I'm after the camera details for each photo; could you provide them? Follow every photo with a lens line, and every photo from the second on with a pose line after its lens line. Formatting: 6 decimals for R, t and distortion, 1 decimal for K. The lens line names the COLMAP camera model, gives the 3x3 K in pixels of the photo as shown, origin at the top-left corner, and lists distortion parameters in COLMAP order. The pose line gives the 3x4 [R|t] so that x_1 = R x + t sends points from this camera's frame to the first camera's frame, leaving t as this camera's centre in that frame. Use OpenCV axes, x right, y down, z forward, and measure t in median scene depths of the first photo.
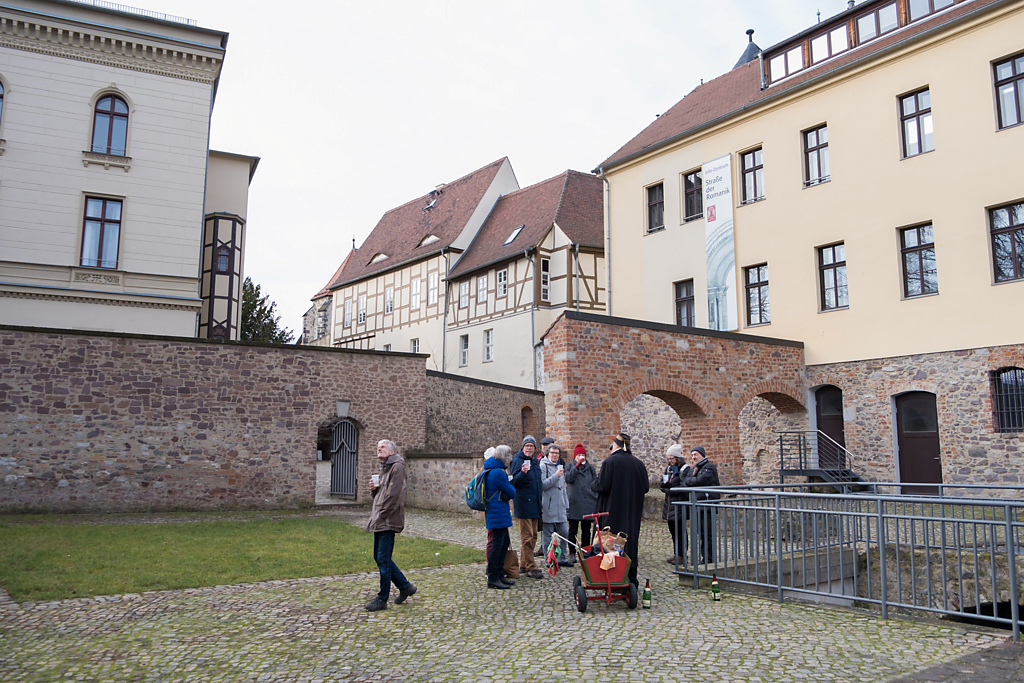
lens RADIAL K [[792.8, 0, 512.0], [0, 792.8, 341.5], [0, 0, 1]] dist [-0.032928, 0.016198]
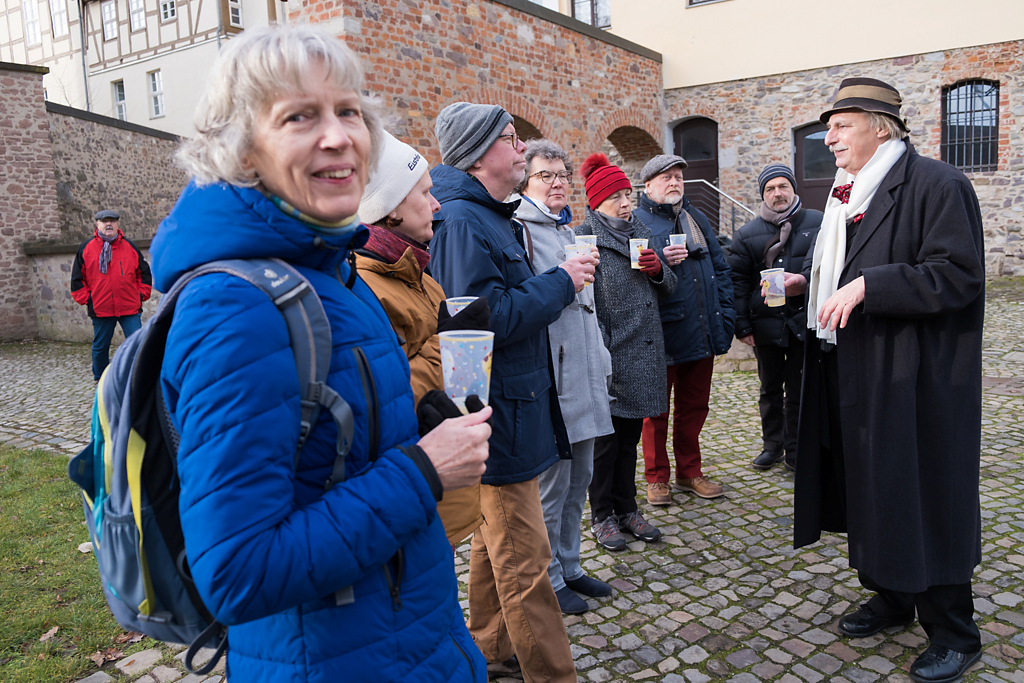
lens RADIAL K [[792.8, 0, 512.0], [0, 792.8, 341.5], [0, 0, 1]] dist [-0.032928, 0.016198]
pose [[0.925971, -0.097764, 0.364719, -0.024863], [-0.002428, 0.964339, 0.264660, 0.061483], [-0.377587, -0.245953, 0.892712, 0.384685]]
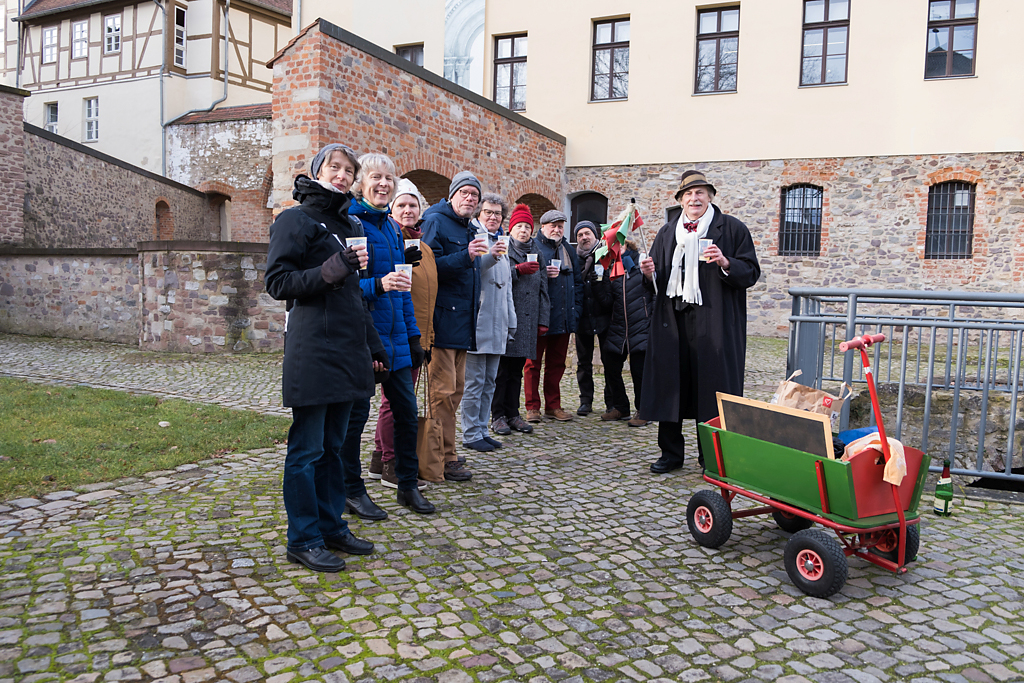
lens RADIAL K [[792.8, 0, 512.0], [0, 792.8, 341.5], [0, 0, 1]] dist [-0.032928, 0.016198]
pose [[0.874721, -0.001355, 0.484626, -0.079411], [-0.100831, 0.977604, 0.184727, 0.062809], [-0.474022, -0.210449, 0.854994, 0.284944]]
